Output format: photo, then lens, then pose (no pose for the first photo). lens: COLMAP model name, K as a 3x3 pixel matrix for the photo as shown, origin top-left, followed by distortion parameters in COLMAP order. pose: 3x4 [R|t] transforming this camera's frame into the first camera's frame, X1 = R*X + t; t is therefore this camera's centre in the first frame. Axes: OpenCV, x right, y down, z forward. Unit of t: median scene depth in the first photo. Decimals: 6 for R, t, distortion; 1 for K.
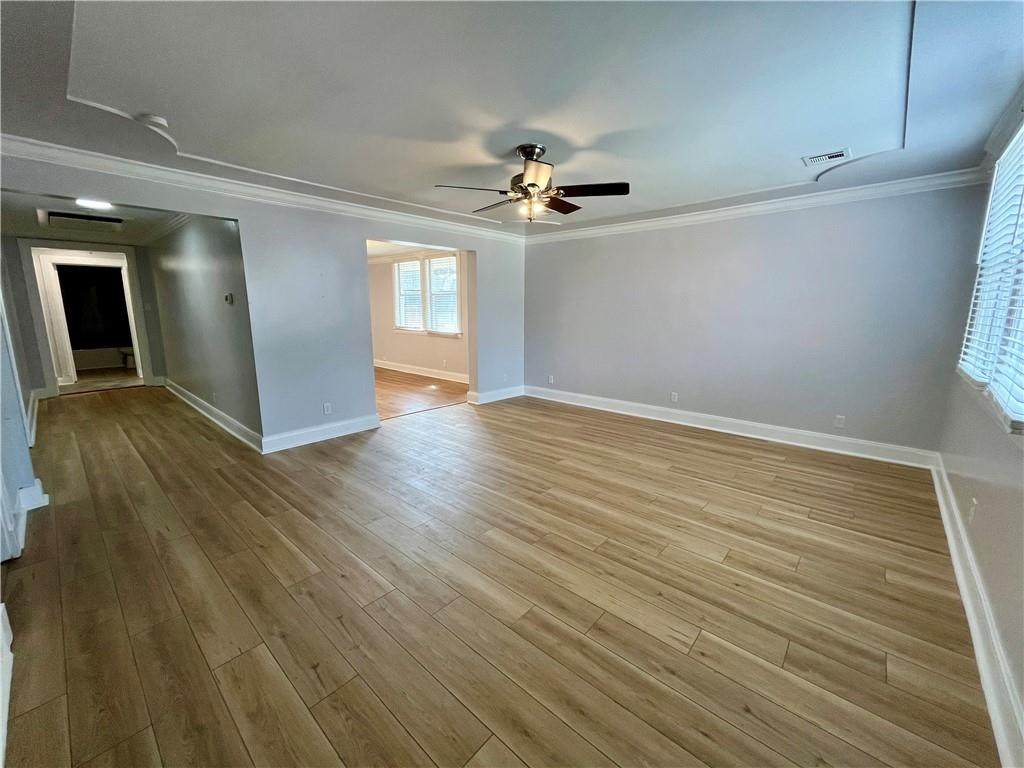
lens RADIAL K [[410.1, 0, 512.0], [0, 410.1, 384.0], [0, 0, 1]] dist [-0.000617, -0.000042]
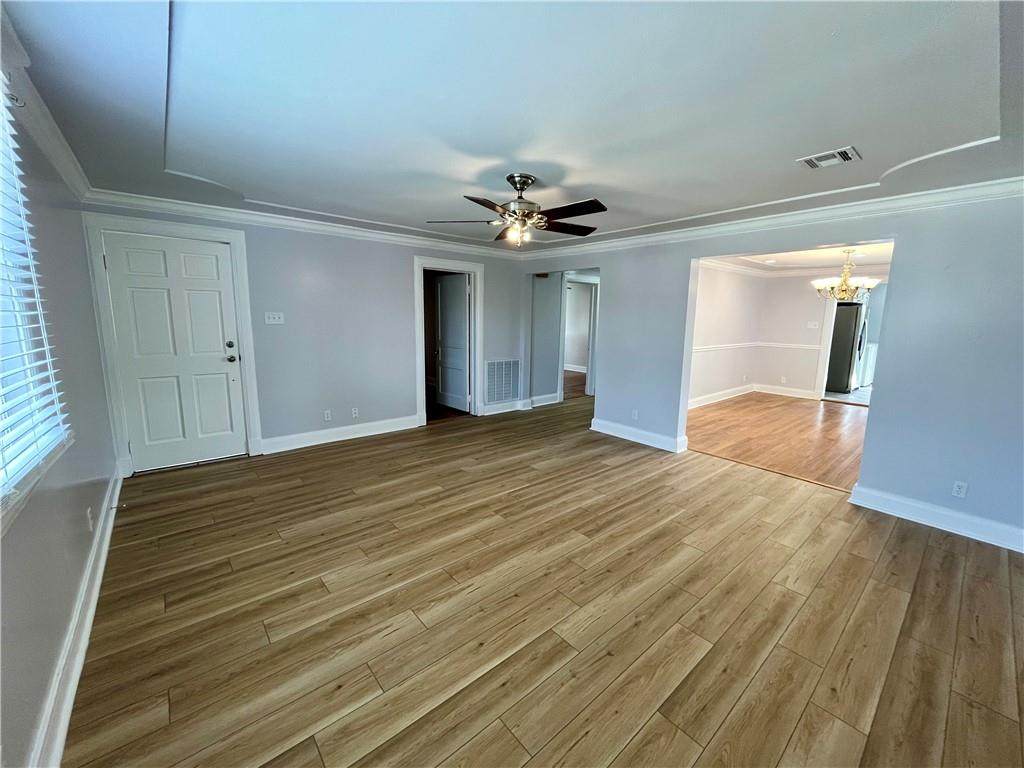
lens RADIAL K [[410.1, 0, 512.0], [0, 410.1, 384.0], [0, 0, 1]] dist [-0.000617, -0.000042]
pose [[-0.132654, 0.156140, -0.978787, 1.149967], [-0.201385, 0.962670, 0.180862, -0.264618], [0.970488, 0.221105, -0.096258, 1.214543]]
